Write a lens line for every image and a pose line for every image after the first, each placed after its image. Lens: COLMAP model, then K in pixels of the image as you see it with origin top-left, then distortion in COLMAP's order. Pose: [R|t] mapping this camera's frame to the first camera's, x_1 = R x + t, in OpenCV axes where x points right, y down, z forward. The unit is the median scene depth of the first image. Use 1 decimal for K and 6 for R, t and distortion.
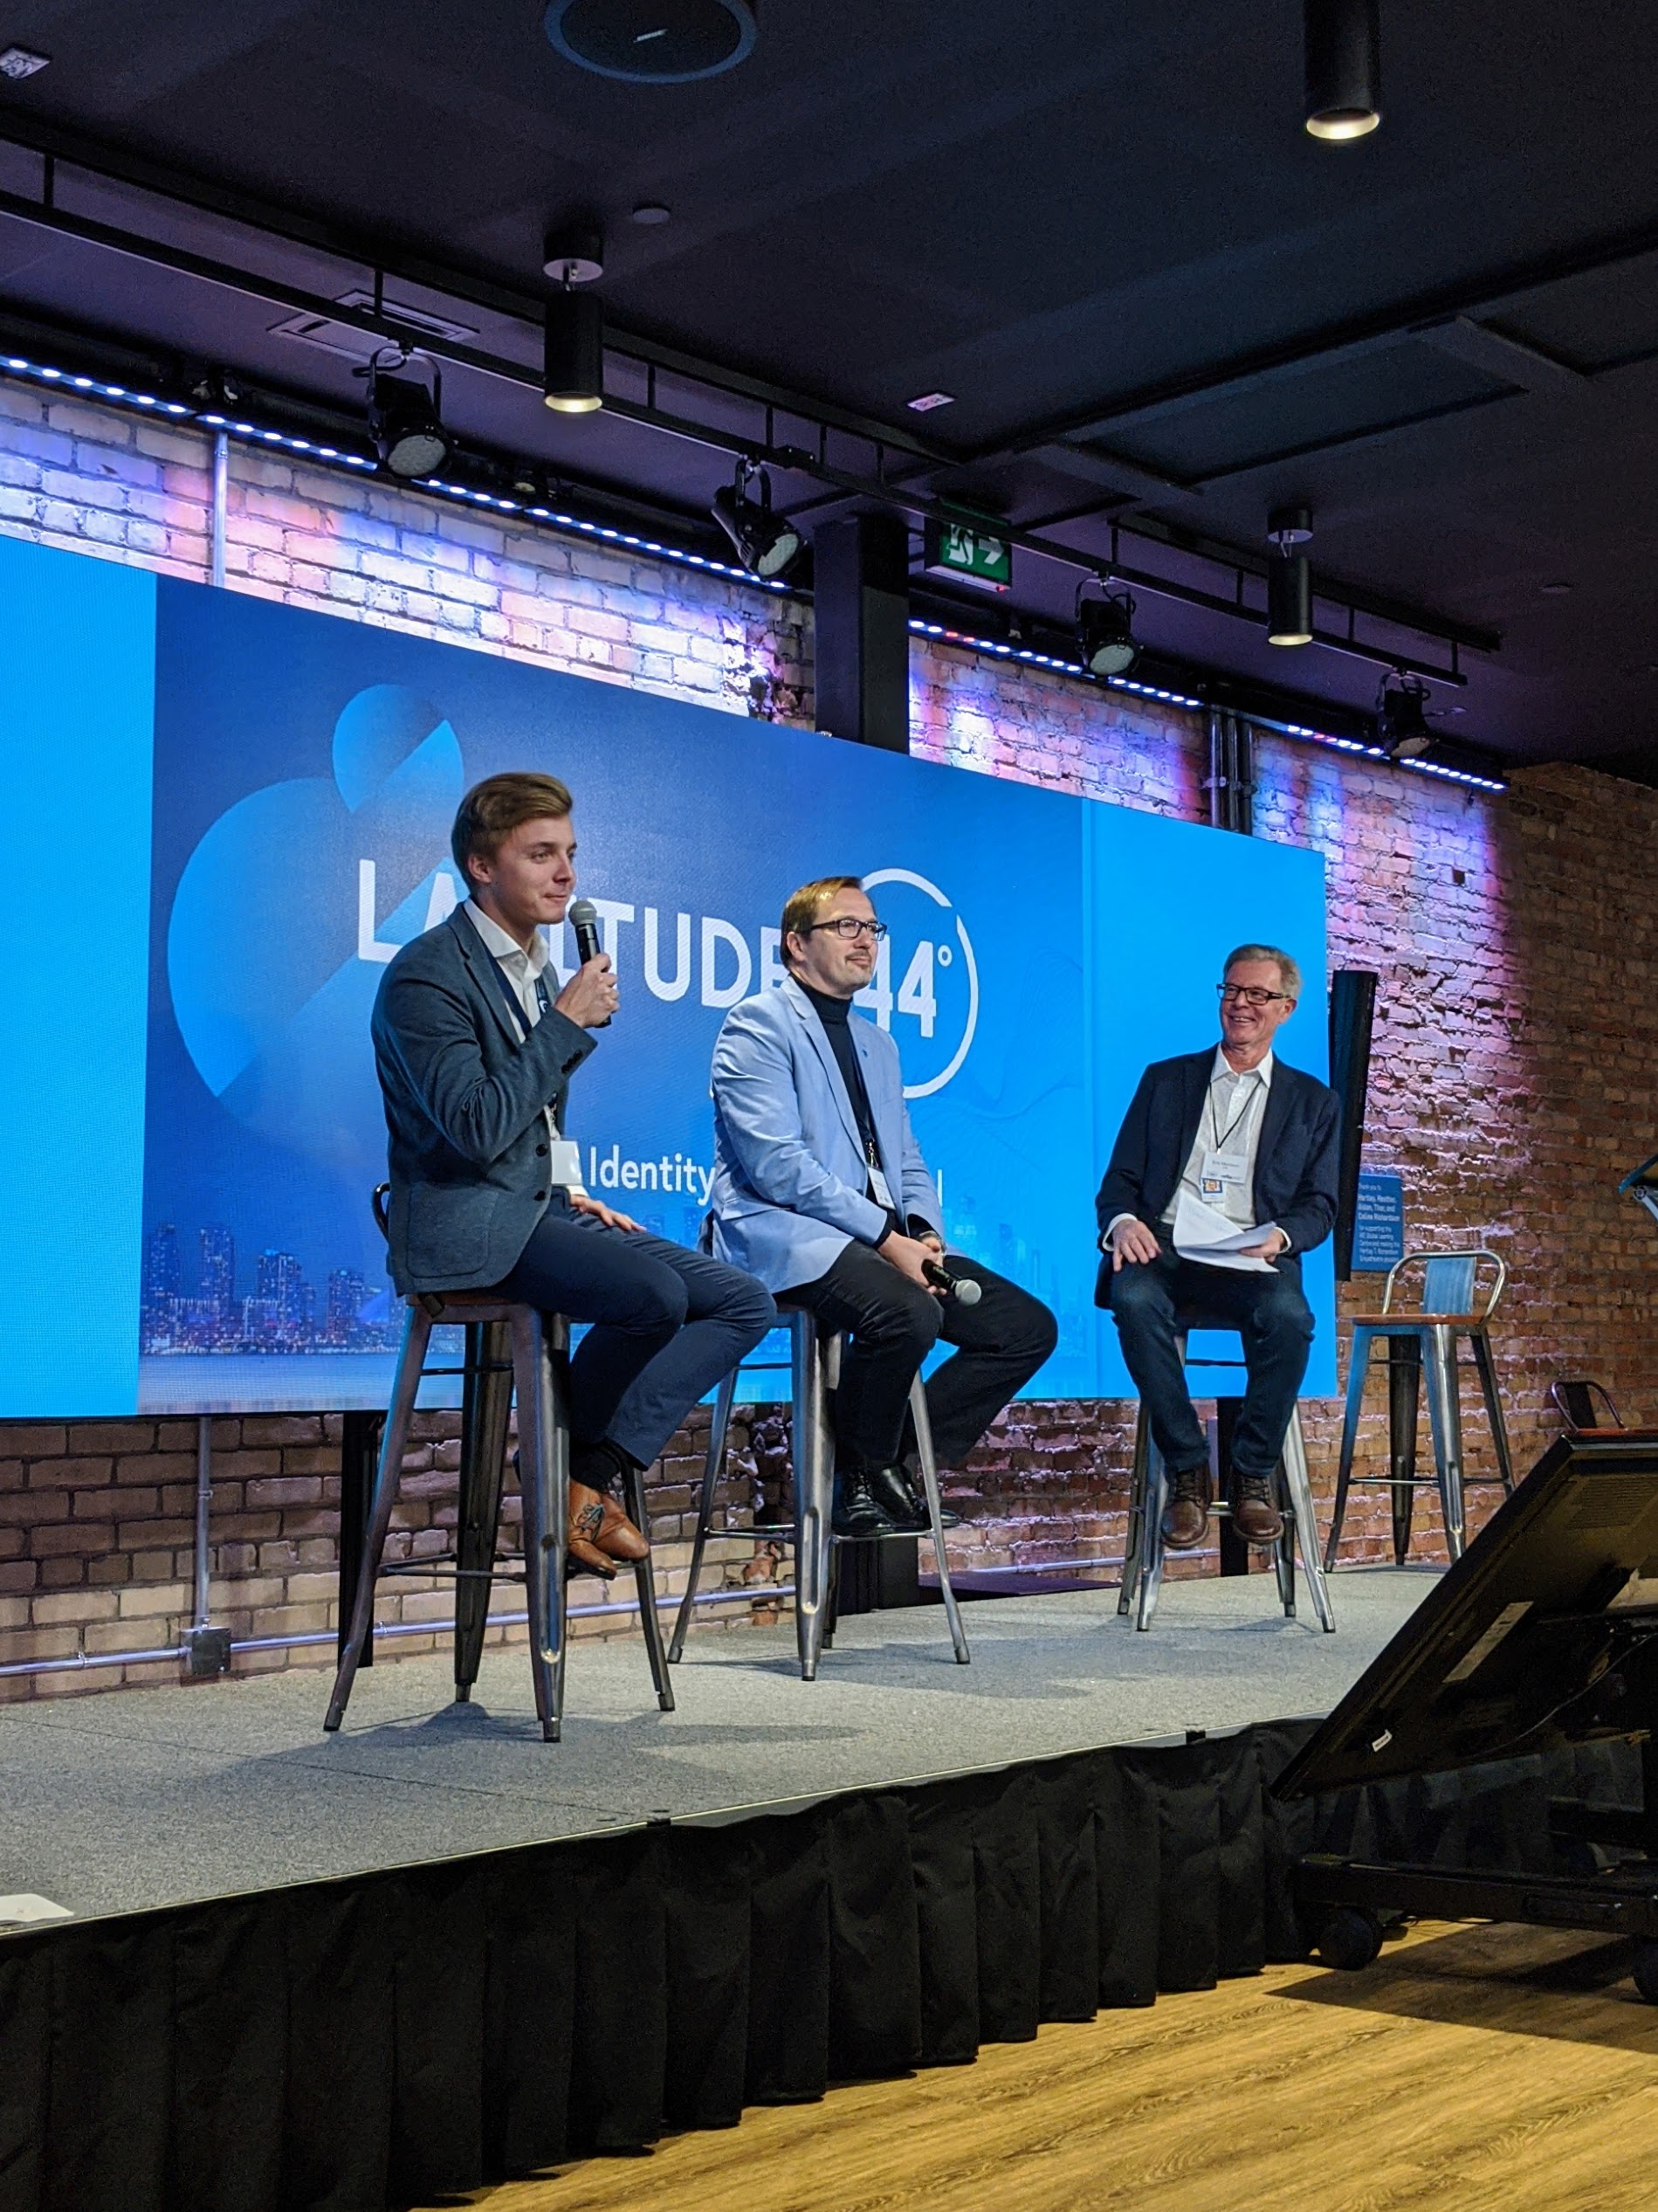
lens RADIAL K [[2735.2, 0, 839.3], [0, 2735.2, 1091.7], [0, 0, 1]] dist [0.226469, -0.863661]
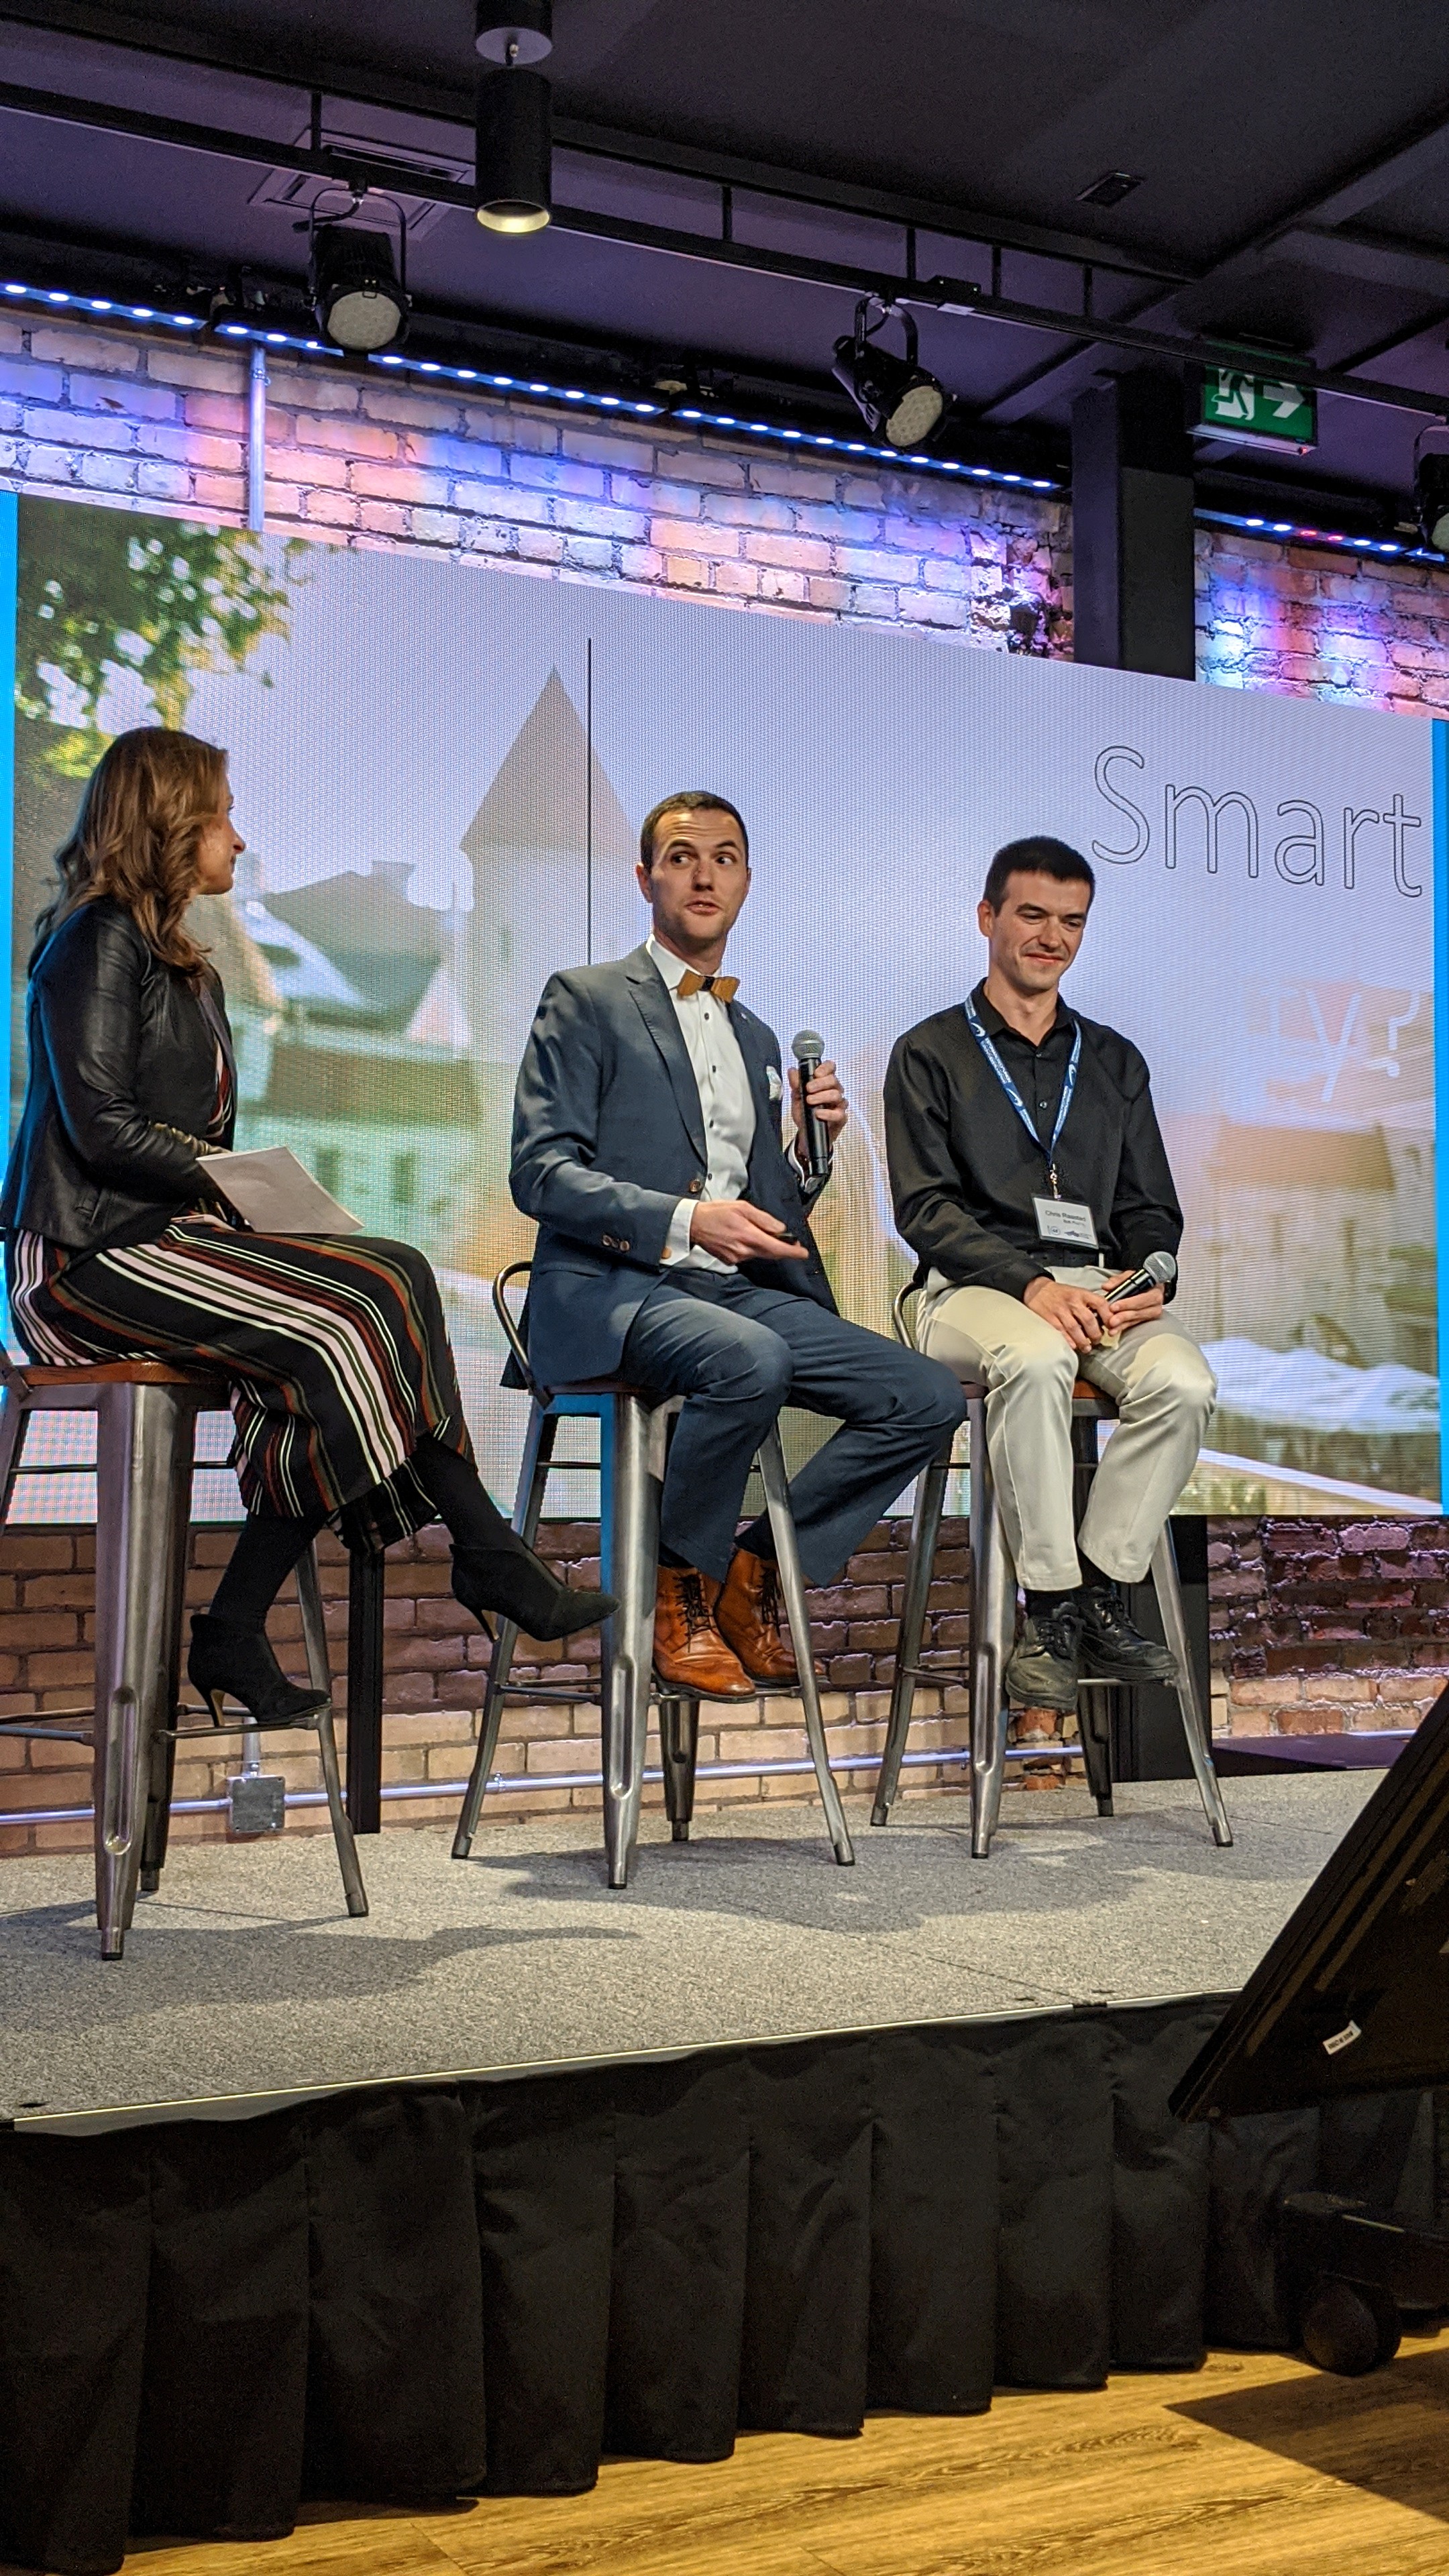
lens RADIAL K [[2850.4, 0, 733.6], [0, 2850.4, 1295.7], [0, 0, 1]] dist [0.186767, -0.664707]
pose [[0.945767, -0.018569, -0.324315, 0.173901], [0.030052, 0.999085, 0.030434, 0.022420], [0.323453, -0.038530, 0.945459, 0.200869]]
